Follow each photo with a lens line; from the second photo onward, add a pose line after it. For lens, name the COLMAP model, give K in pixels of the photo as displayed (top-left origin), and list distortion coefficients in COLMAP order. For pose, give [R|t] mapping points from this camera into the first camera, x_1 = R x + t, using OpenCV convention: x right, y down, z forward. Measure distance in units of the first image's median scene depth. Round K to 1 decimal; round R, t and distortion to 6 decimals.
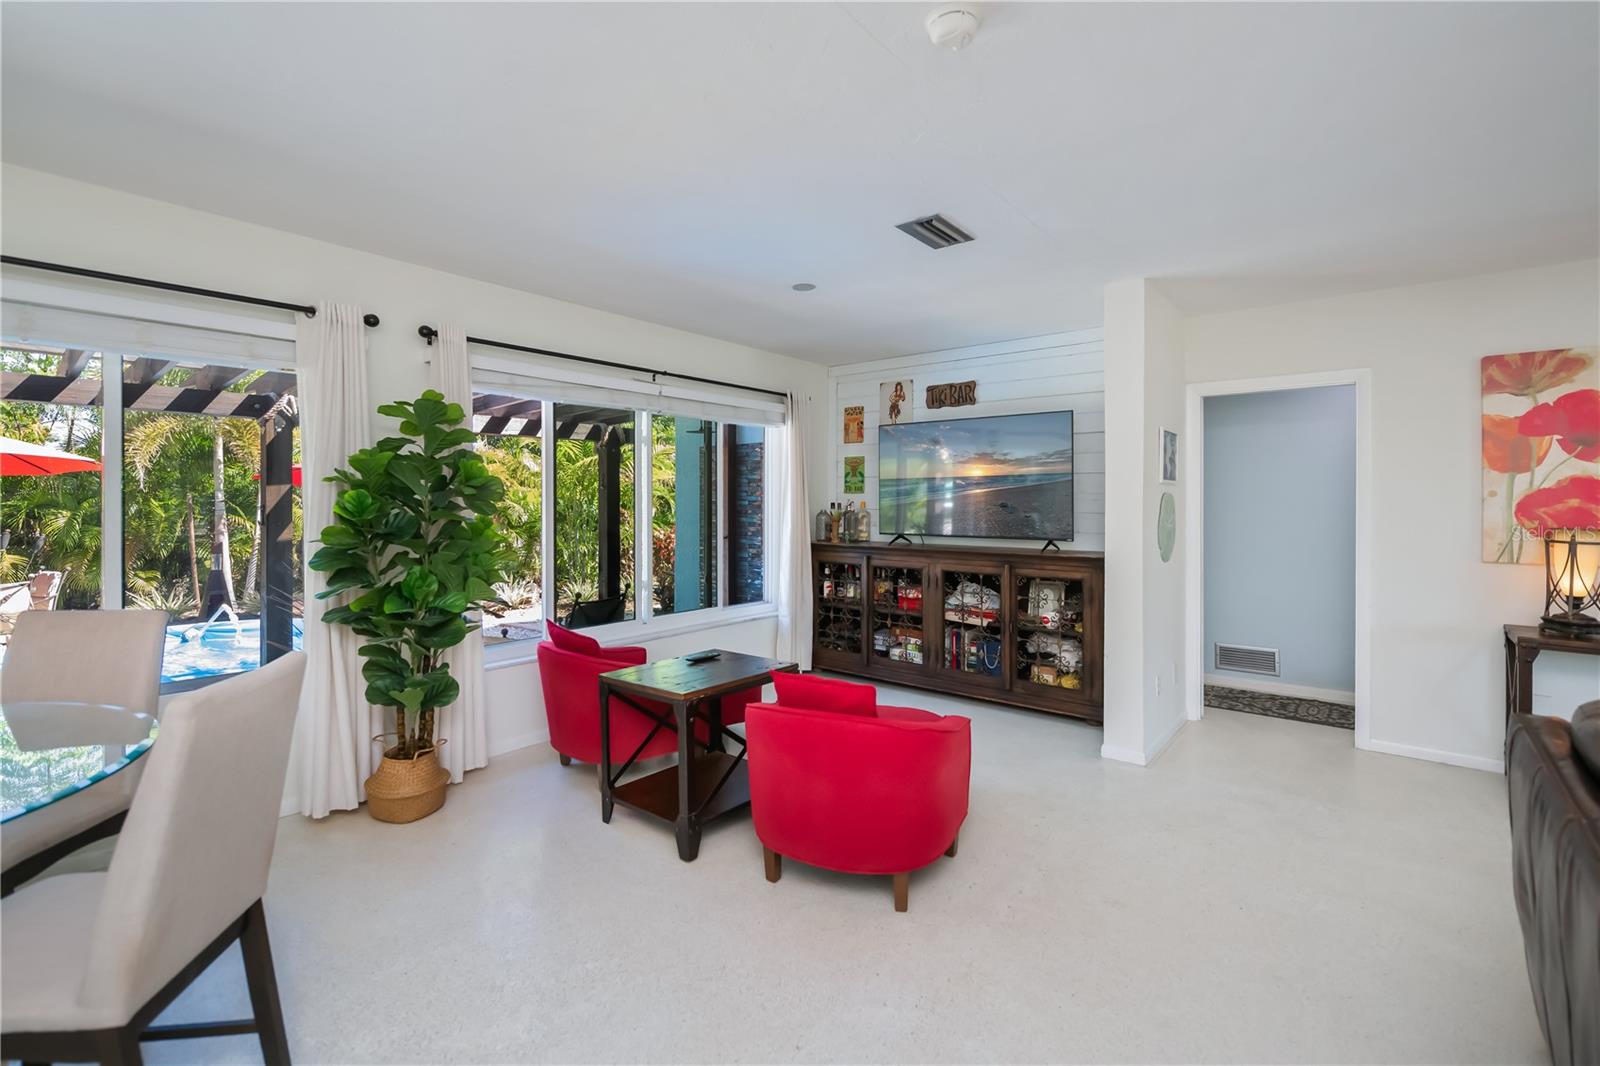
lens RADIAL K [[712.7, 0, 793.1], [0, 712.7, 503.3], [0, 0, 1]] dist [-0.001233, -0.000043]
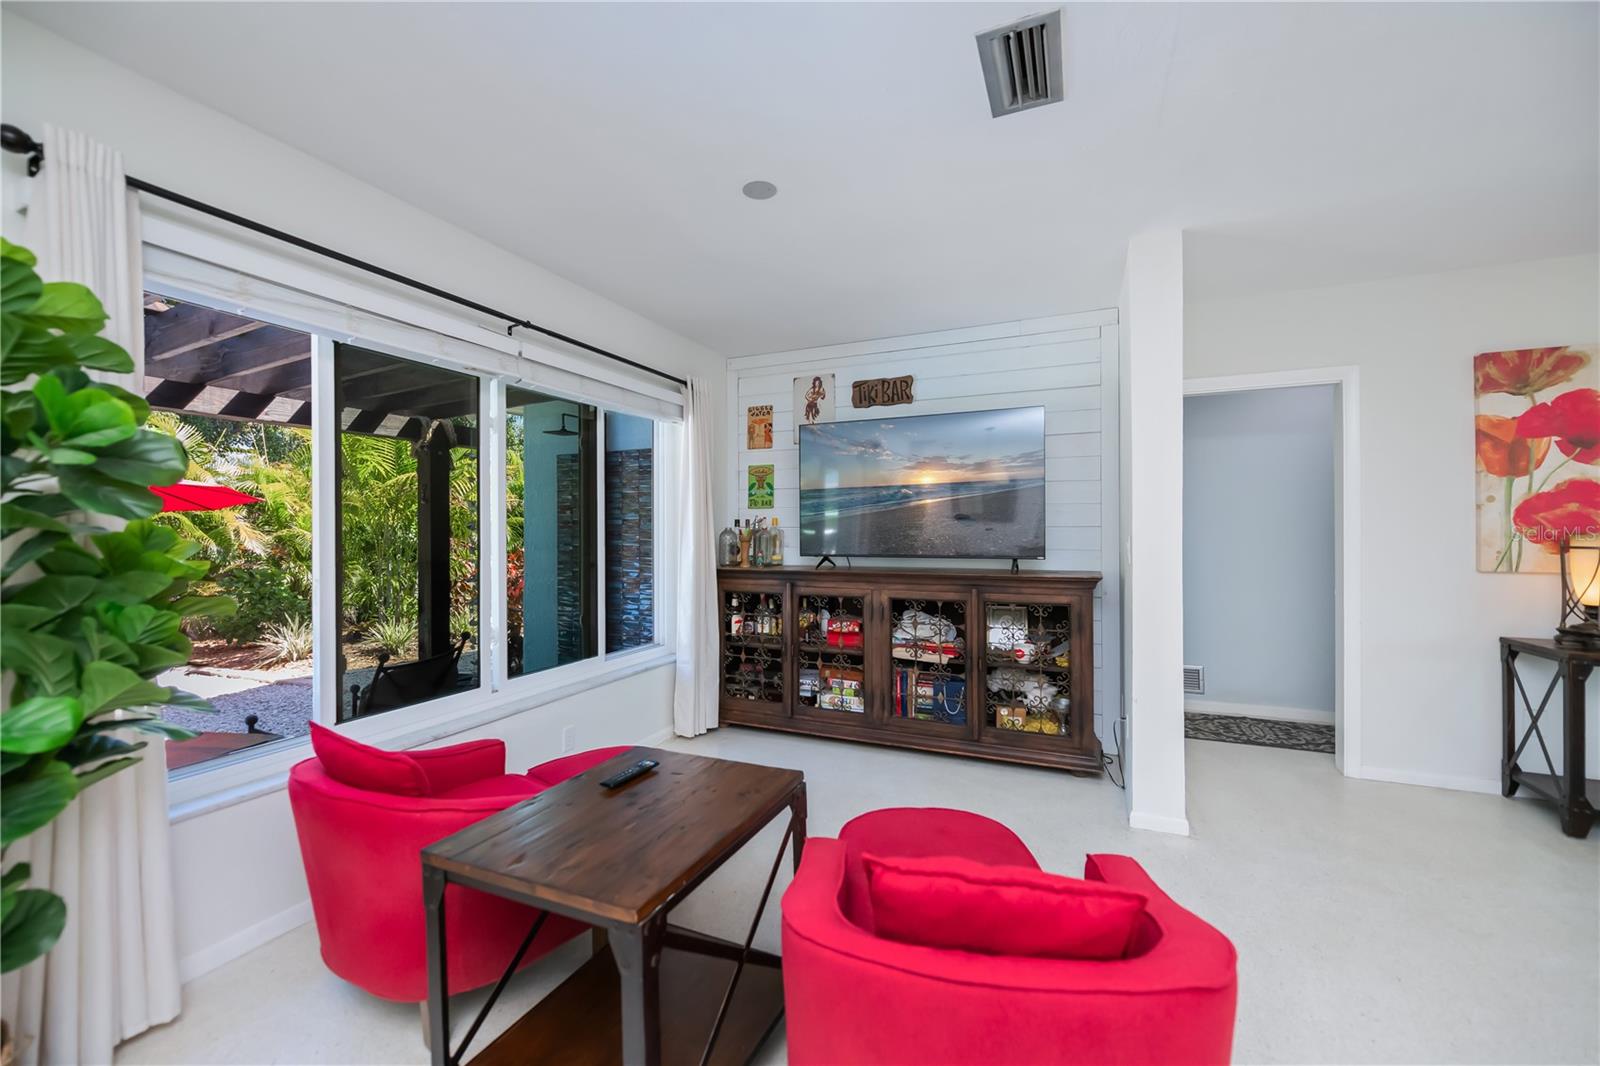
lens RADIAL K [[632.1, 0, 802.7], [0, 632.1, 528.5], [0, 0, 1]] dist [0.001265, -0.003283]
pose [[0.960696, -0.004738, 0.277562, -0.083635], [0.006854, 0.999954, -0.006654, 0.016766], [-0.277518, 0.008295, 0.960685, 0.302425]]
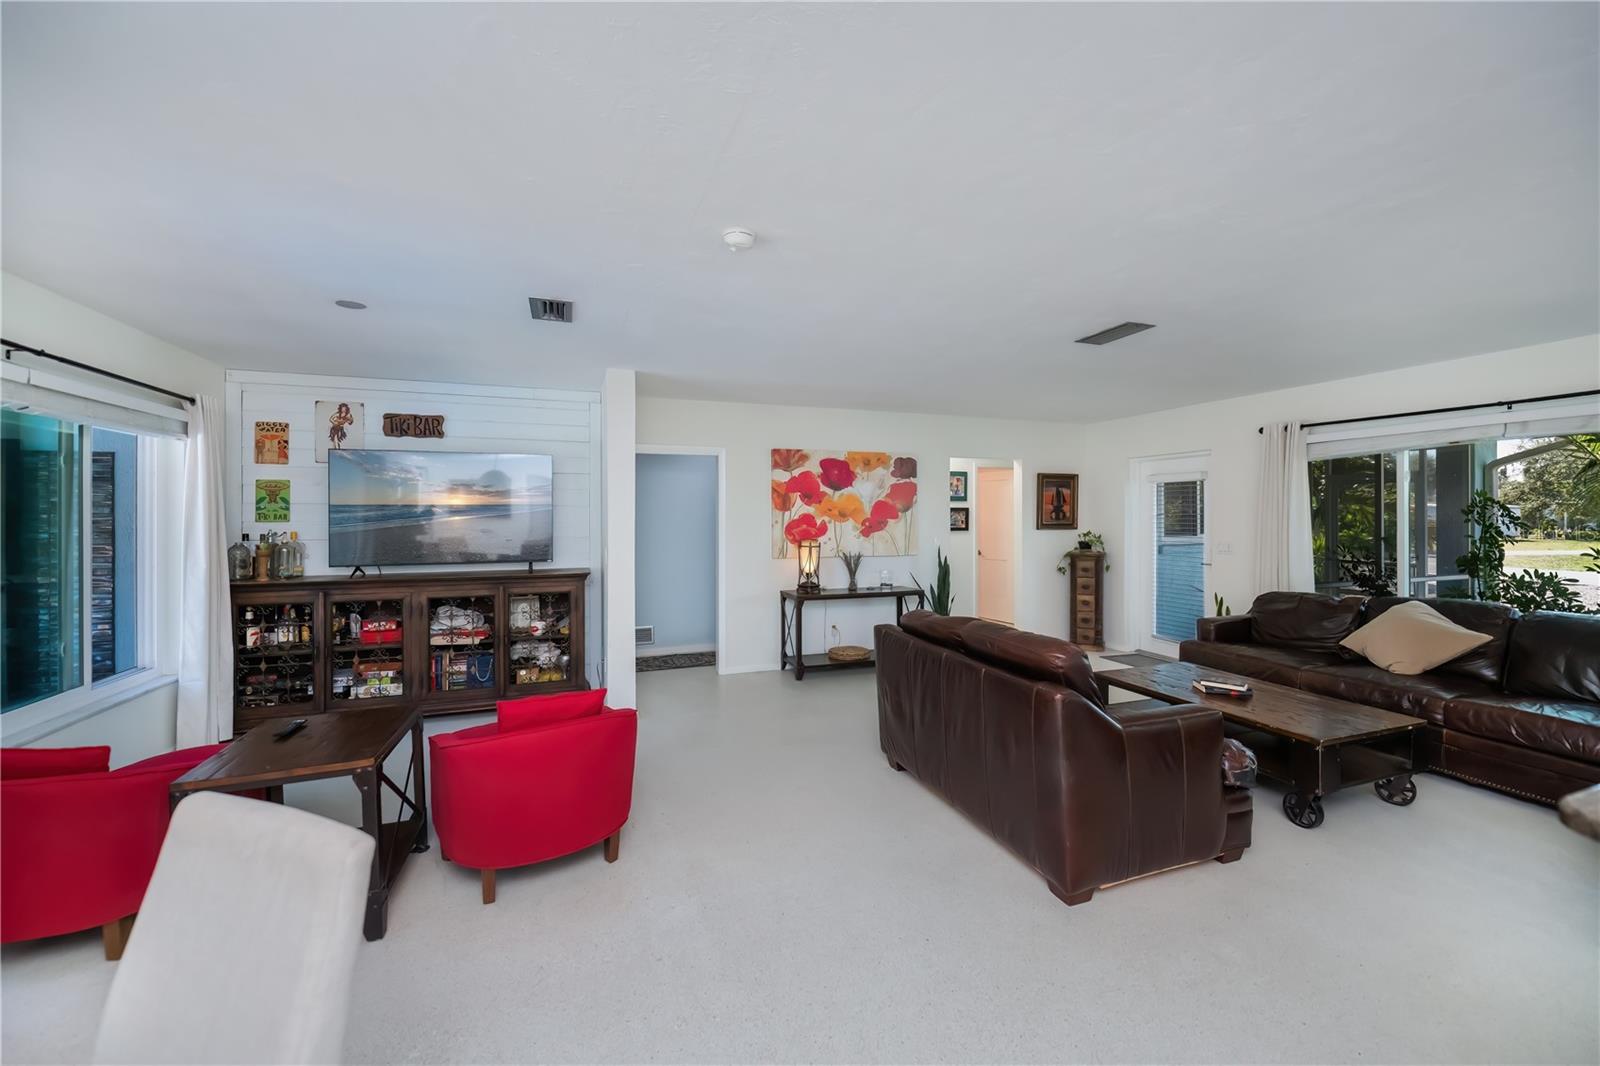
lens RADIAL K [[644.4, 0, 810.7], [0, 644.4, 516.7], [0, 0, 1]] dist [-0.001083, -0.000648]
pose [[0.492922, -0.004272, 0.870063, -0.305700], [0.006506, 0.999978, 0.001224, -0.019523], [-0.870049, 0.005057, 0.492939, 0.054165]]
